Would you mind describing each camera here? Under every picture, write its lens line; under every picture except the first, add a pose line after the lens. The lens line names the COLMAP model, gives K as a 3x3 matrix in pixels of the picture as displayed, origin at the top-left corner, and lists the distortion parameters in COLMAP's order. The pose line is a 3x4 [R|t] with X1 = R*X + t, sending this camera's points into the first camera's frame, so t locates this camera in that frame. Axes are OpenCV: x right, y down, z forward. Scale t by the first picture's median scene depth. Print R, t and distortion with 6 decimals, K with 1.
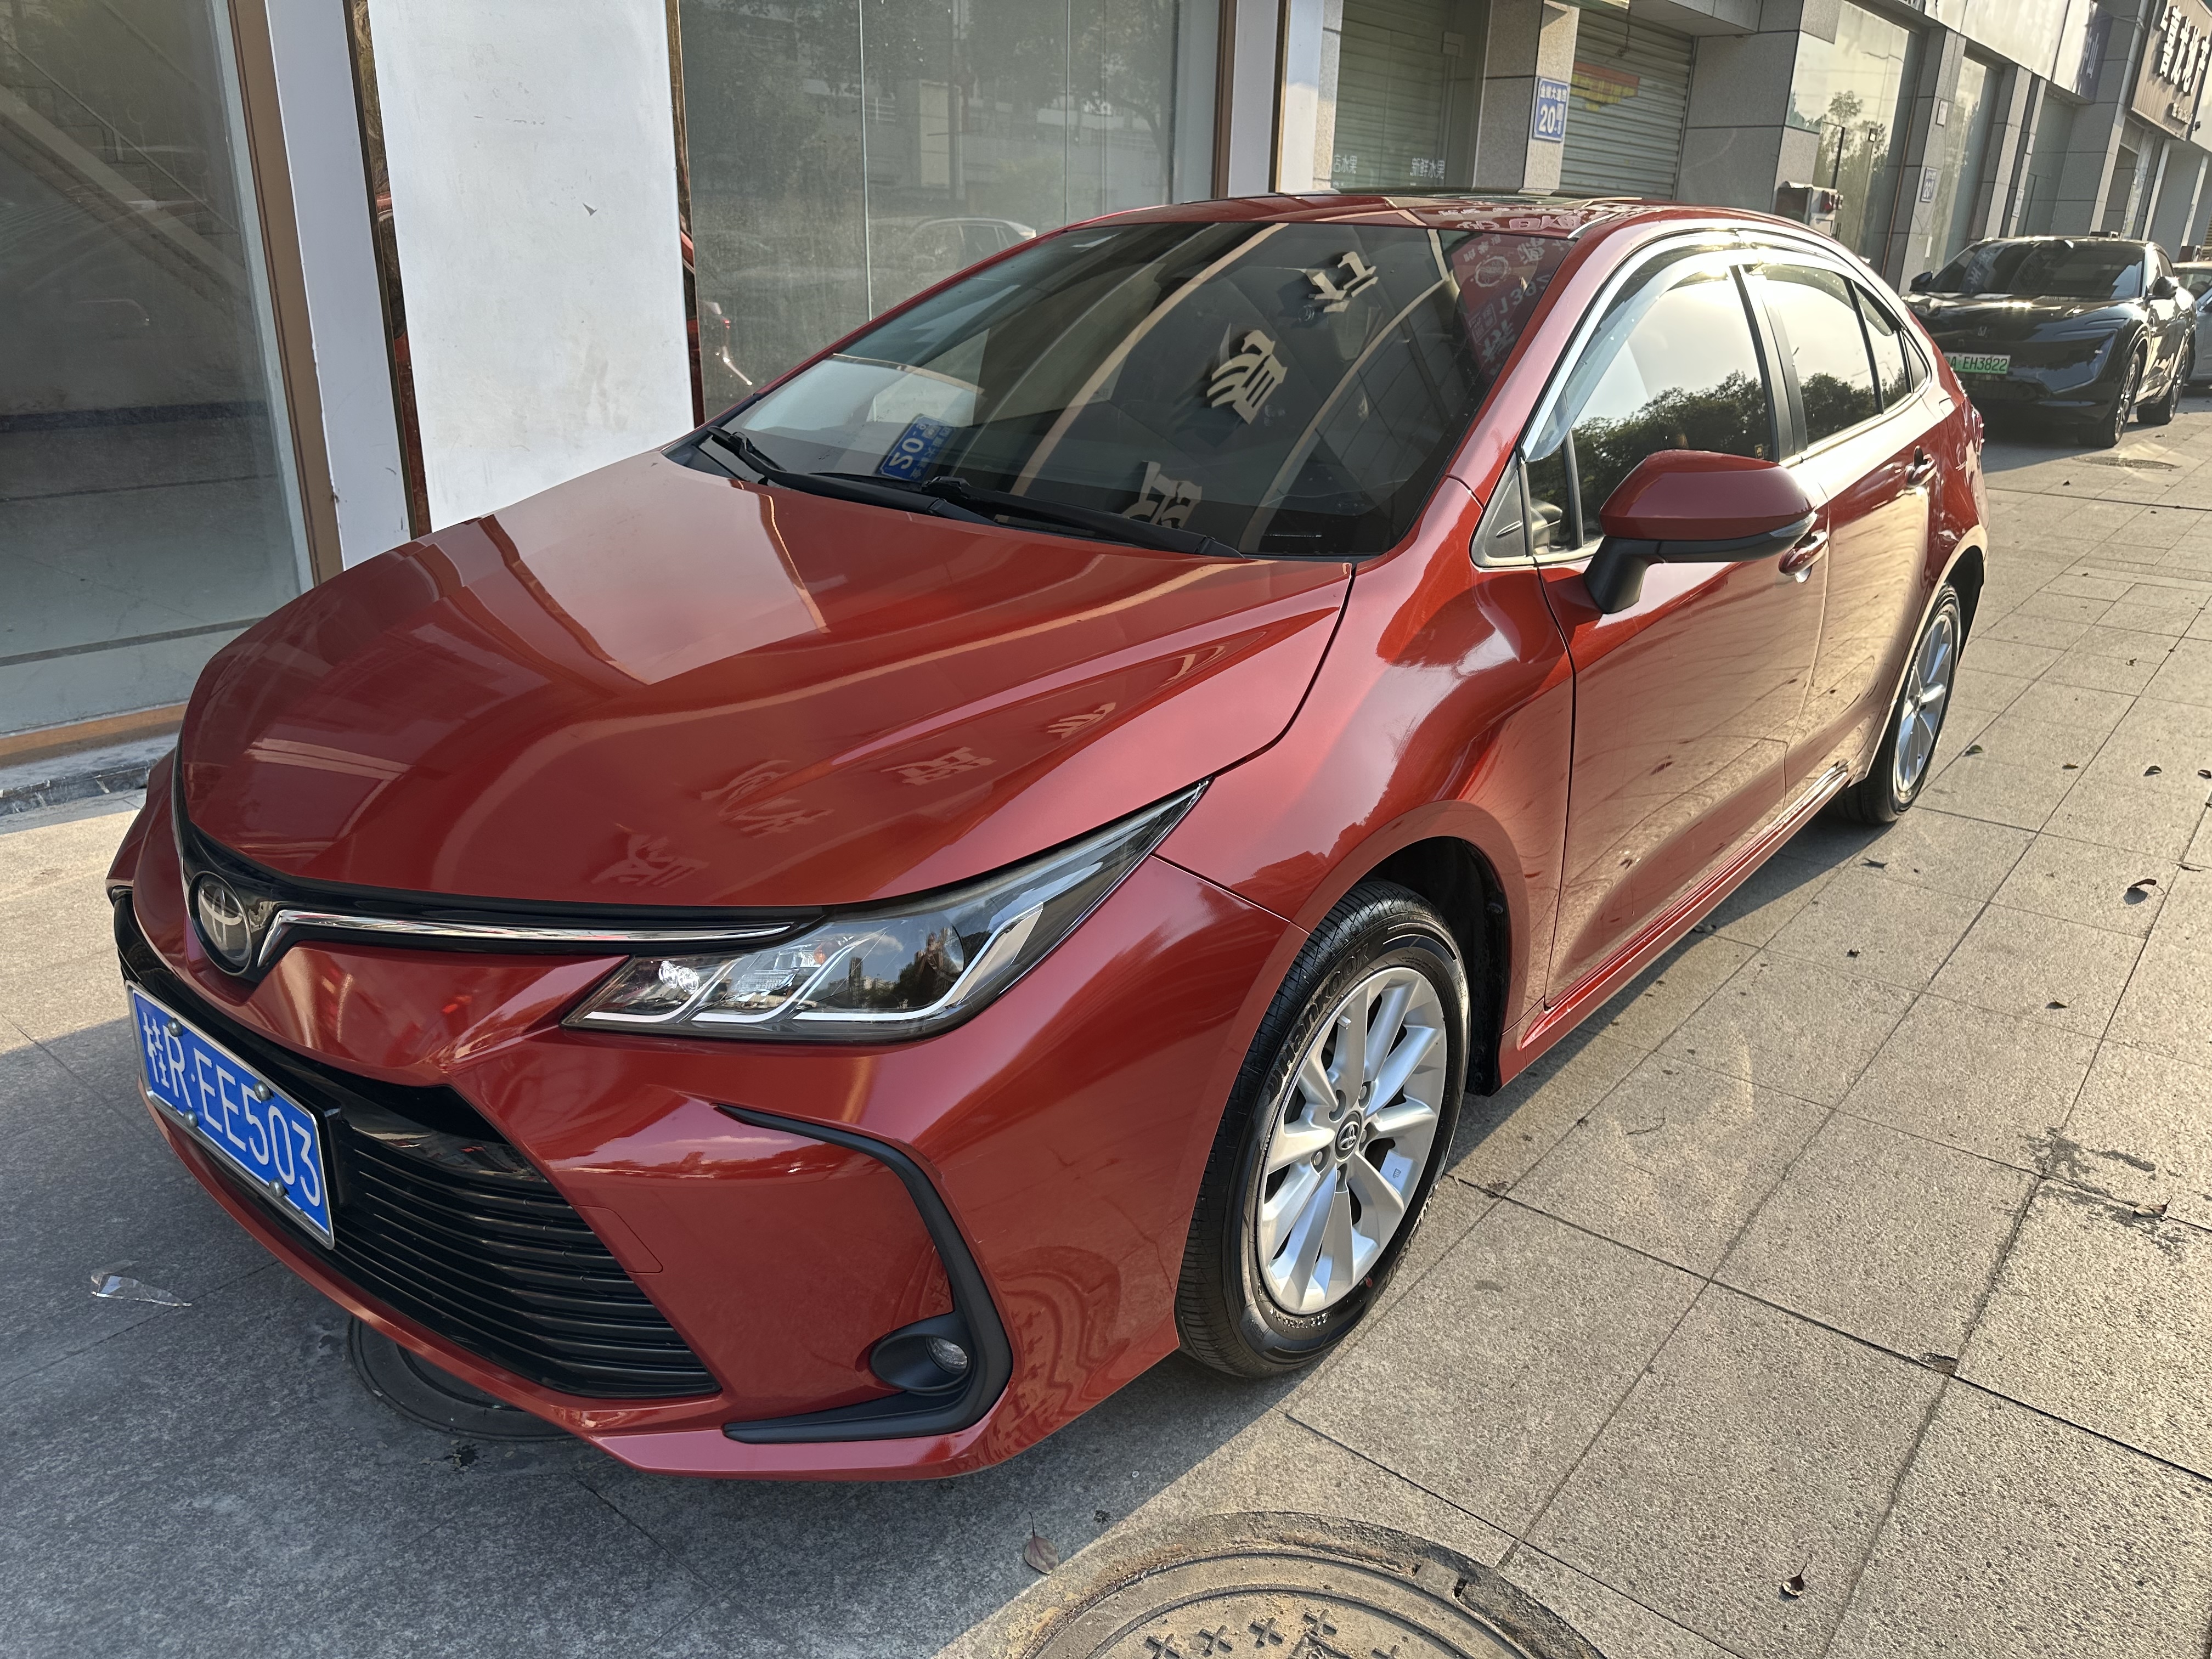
lens RADIAL K [[1548.7, 0, 1102.2], [0, 1548.7, 837.6], [0, 0, 1]] dist [-0.013374, -0.008369]
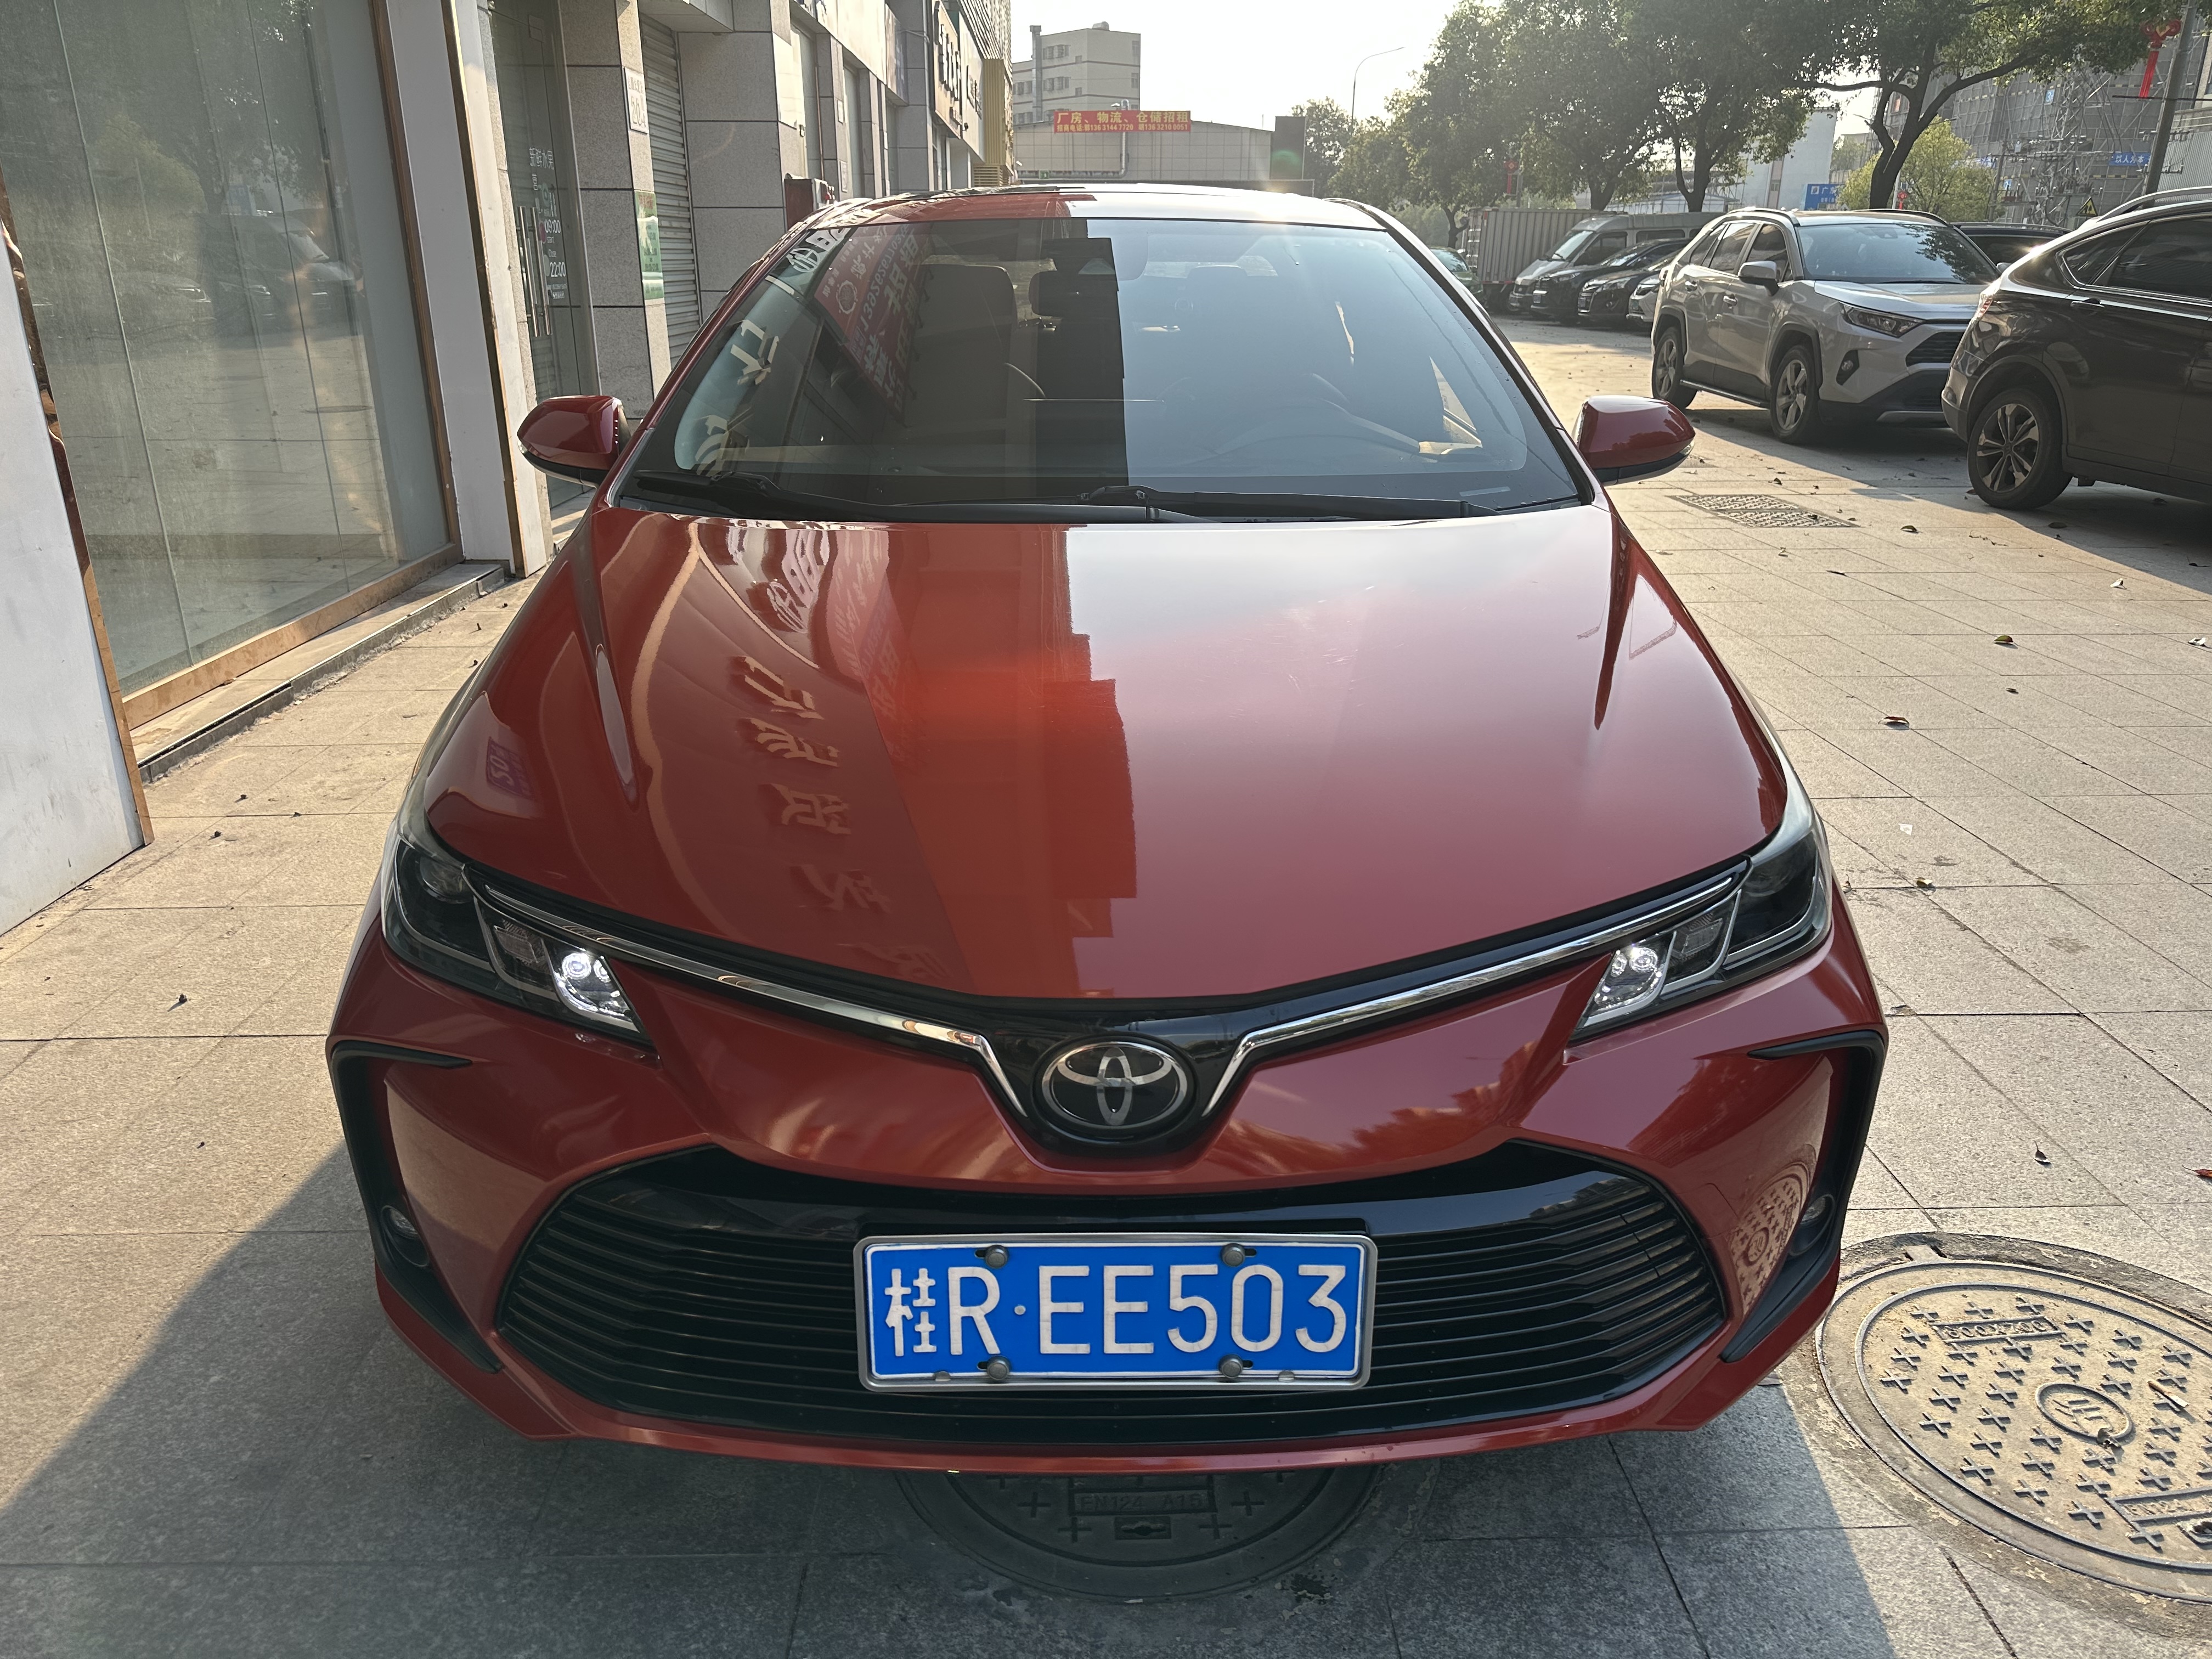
lens RADIAL K [[1548.7, 0, 1108.3], [0, 1548.7, 828.0], [0, 0, 1]] dist [-0.013374, -0.008369]
pose [[0.750710, -0.243068, 0.614291, -0.458726], [0.241273, 0.966497, 0.087580, -0.071783], [-0.614998, 0.082464, 0.784205, 0.158600]]
